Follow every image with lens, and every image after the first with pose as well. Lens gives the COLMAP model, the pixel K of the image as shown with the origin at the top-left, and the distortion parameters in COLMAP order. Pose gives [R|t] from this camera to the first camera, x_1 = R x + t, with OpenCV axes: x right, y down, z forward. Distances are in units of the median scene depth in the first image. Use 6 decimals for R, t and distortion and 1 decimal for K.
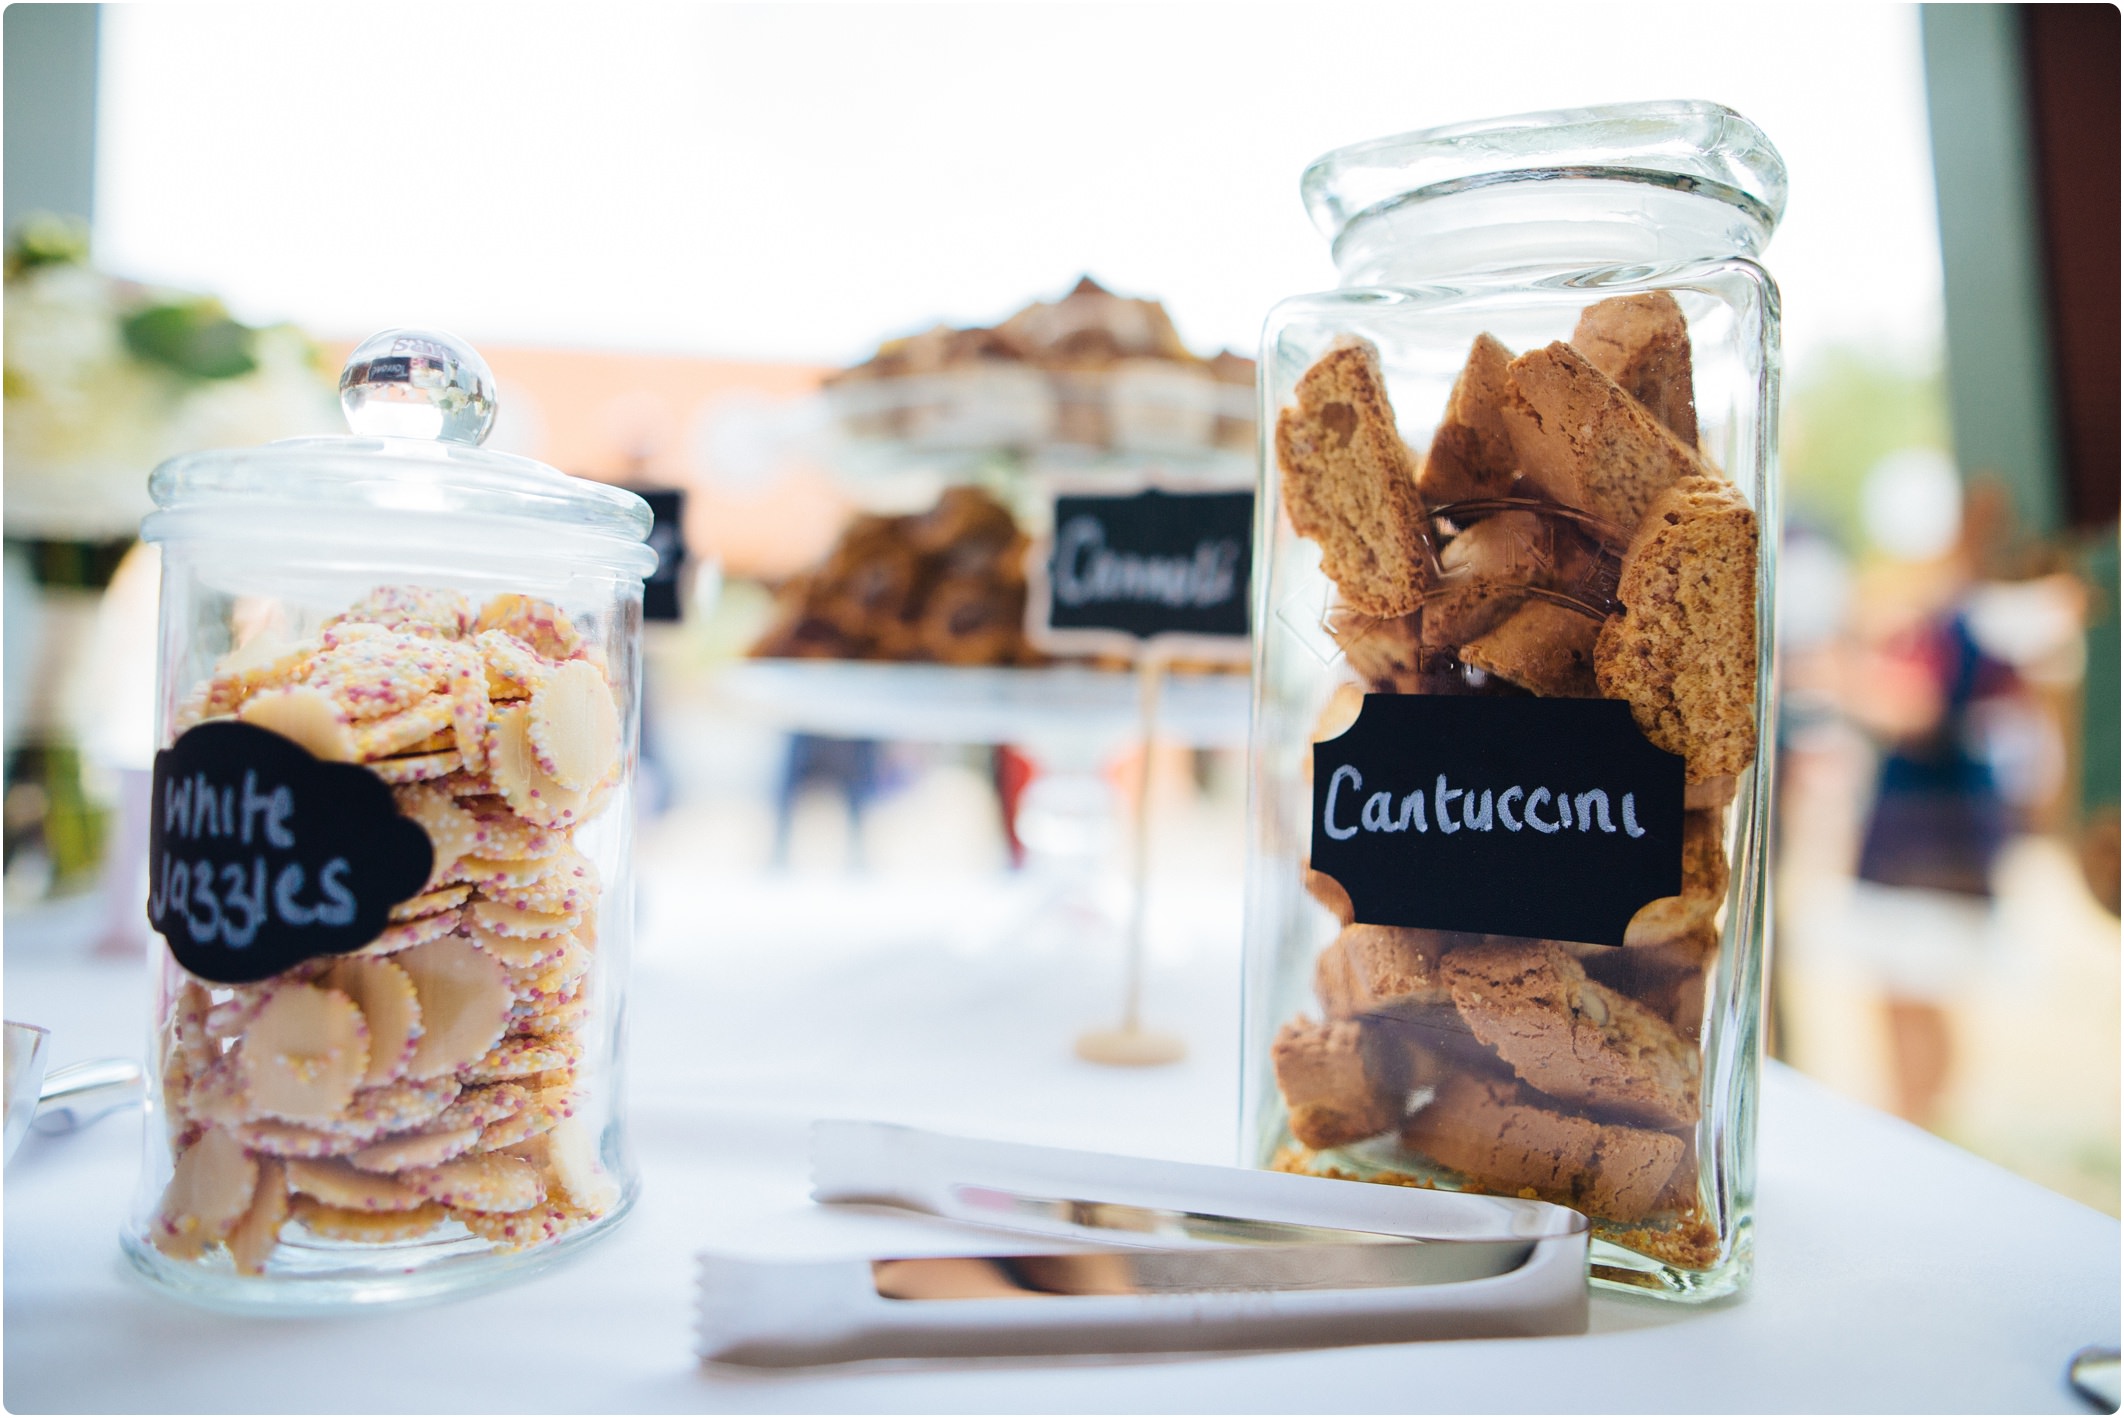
lens RADIAL K [[1498.8, 0, 1061.7], [0, 1498.8, 709.3], [0, 0, 1]] dist [-0.034514, 0.014128]
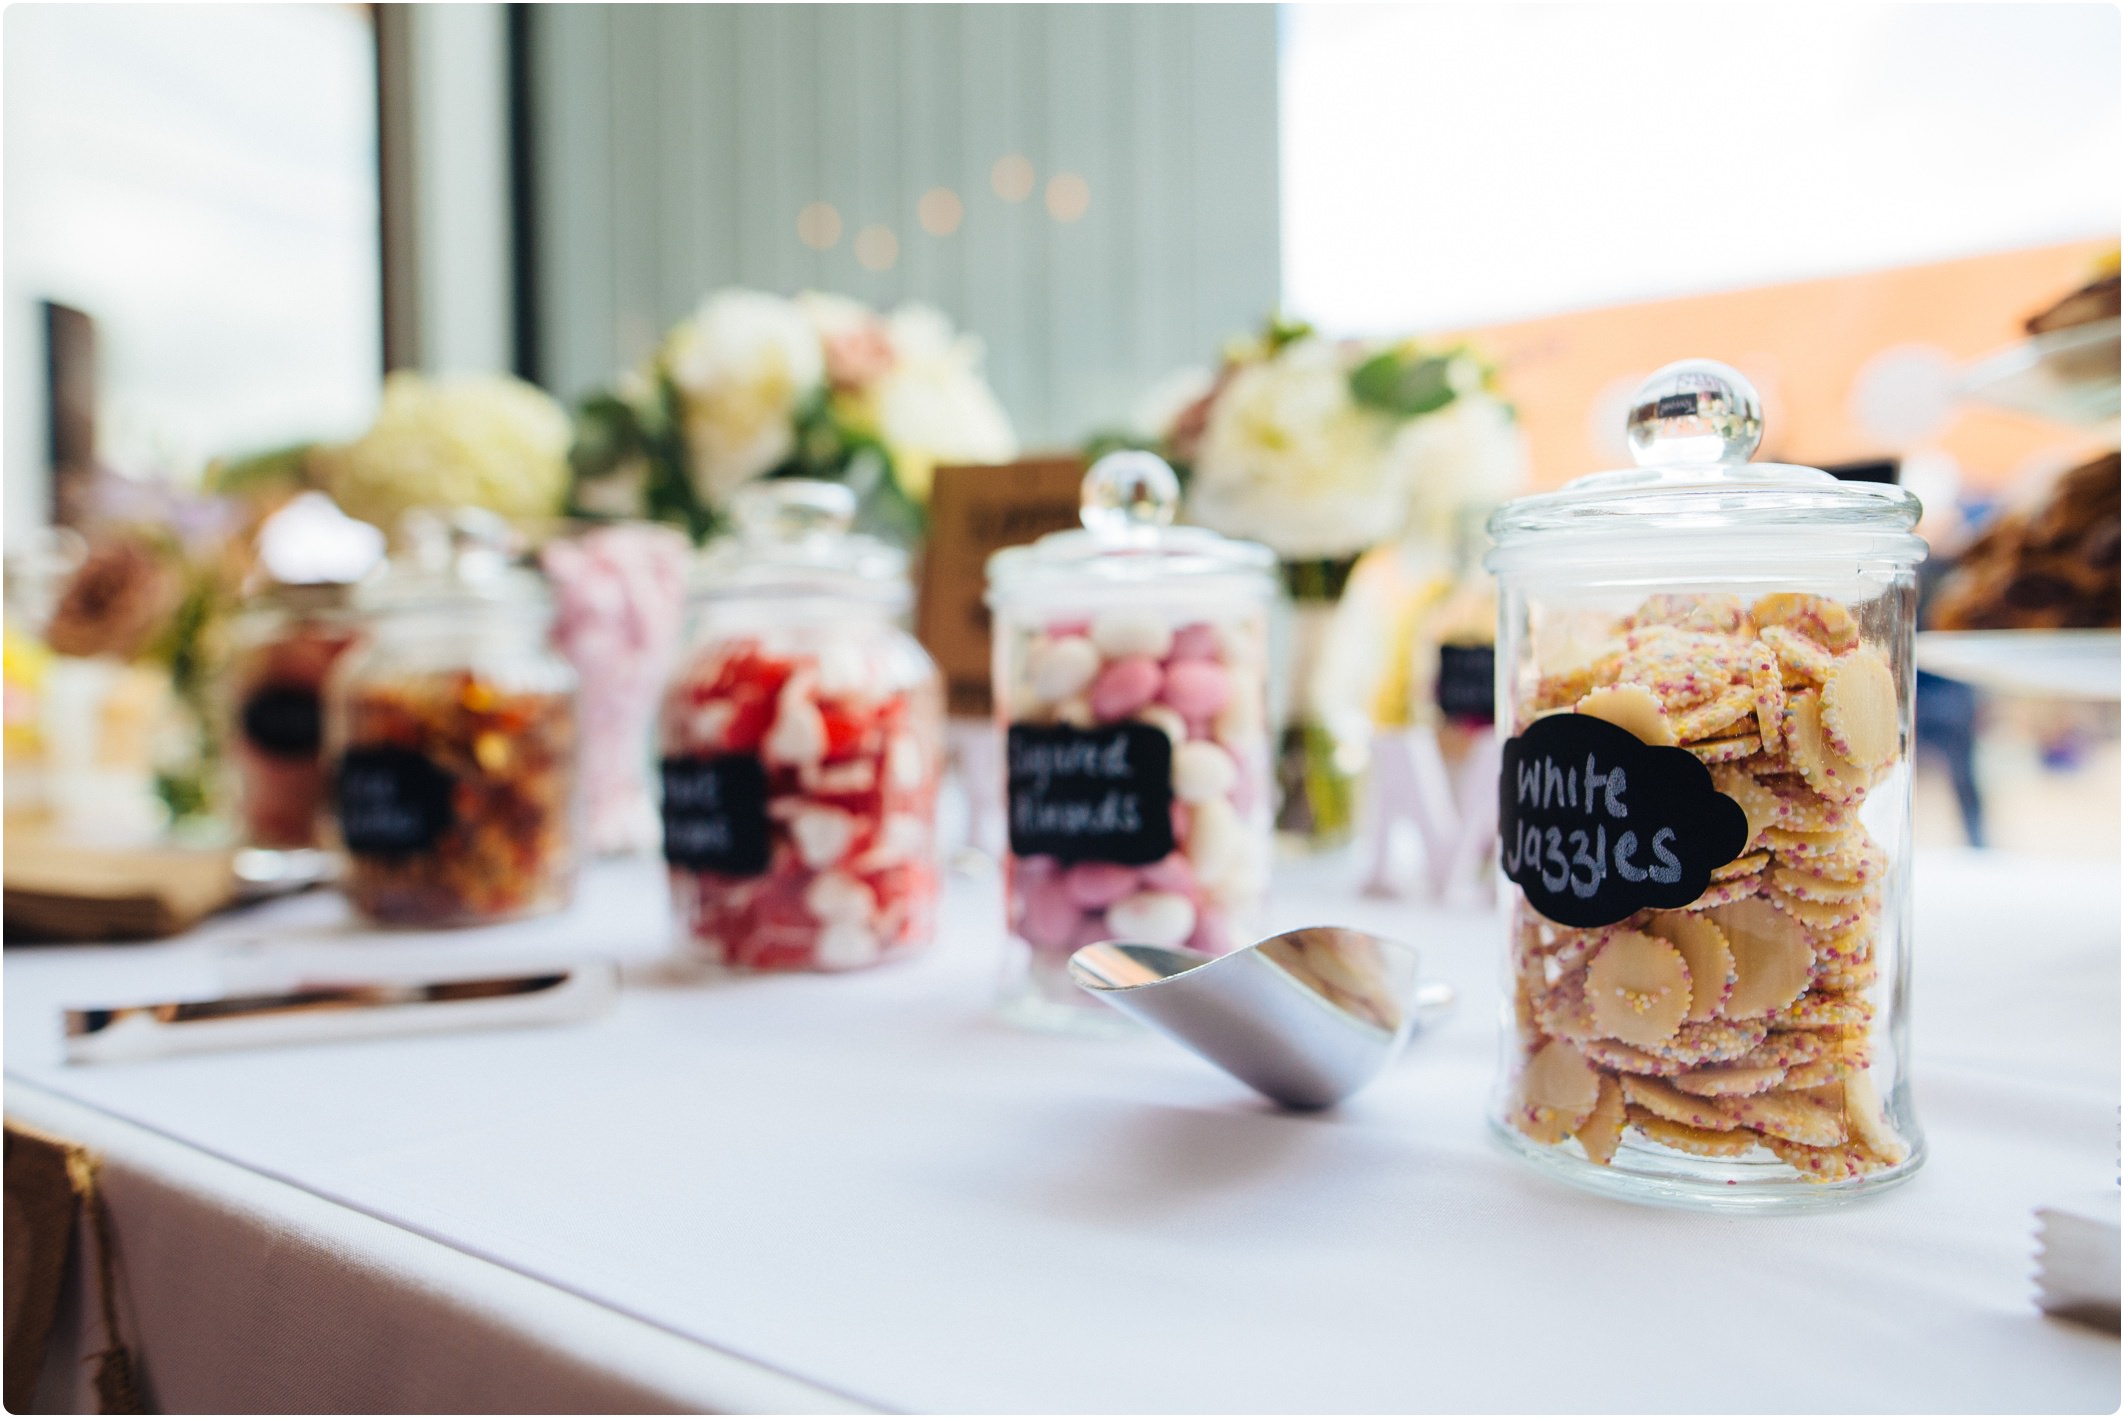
lens RADIAL K [[1498.8, 0, 1063.0], [0, 1498.8, 707.0], [0, 0, 1]] dist [-0.034514, 0.014128]
pose [[0.767695, -0.022353, -0.640426, -0.084477], [0.036769, 0.999281, 0.009198, -0.023452], [0.639760, -0.030609, 0.767965, -0.210136]]
